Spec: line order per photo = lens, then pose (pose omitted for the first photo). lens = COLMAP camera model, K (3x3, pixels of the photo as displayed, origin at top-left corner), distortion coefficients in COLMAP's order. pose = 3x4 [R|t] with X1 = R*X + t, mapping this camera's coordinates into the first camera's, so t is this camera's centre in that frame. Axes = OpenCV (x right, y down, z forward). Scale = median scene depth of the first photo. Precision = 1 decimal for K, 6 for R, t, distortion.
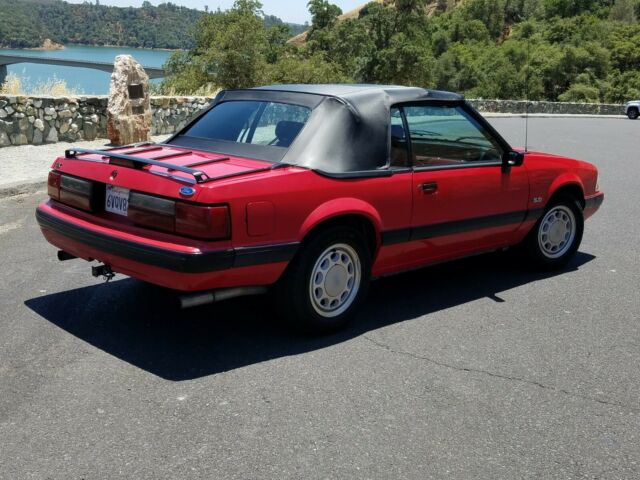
lens RADIAL K [[738.5, 0, 311.3], [0, 738.5, 234.2], [0, 0, 1]] dist [0.077708, 0.000000]
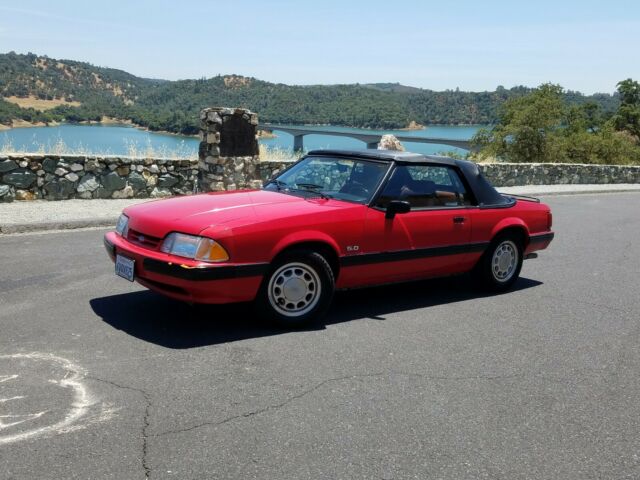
lens RADIAL K [[652.5, 0, 312.6], [0, 652.5, 247.2], [0, 0, 1]] dist [0.066850, 0.000000]
pose [[0.883447, 0.068559, -0.463488, 0.242813], [-0.097267, 0.994521, -0.038291, 0.047634], [0.458323, 0.078910, 0.885276, -0.201998]]
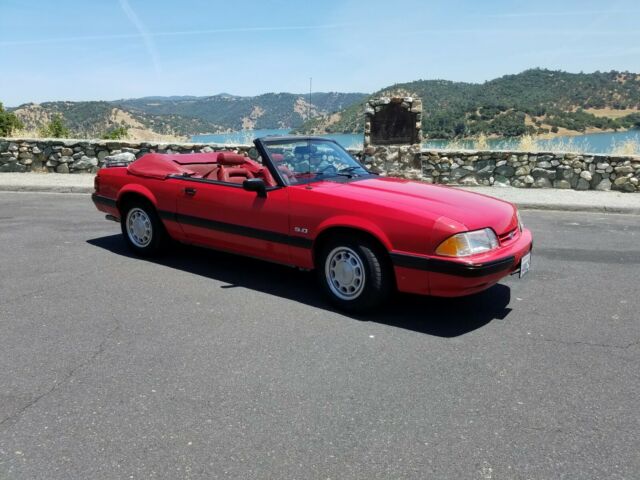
lens RADIAL K [[498.5, 0, 299.5], [0, 498.5, 259.2], [0, 0, 1]] dist [0.073193, -0.116420]
pose [[0.132392, 0.206292, -0.969493, 0.445765], [-0.206444, 0.962391, 0.176590, -0.057550], [0.969460, 0.176767, 0.170000, 0.389286]]
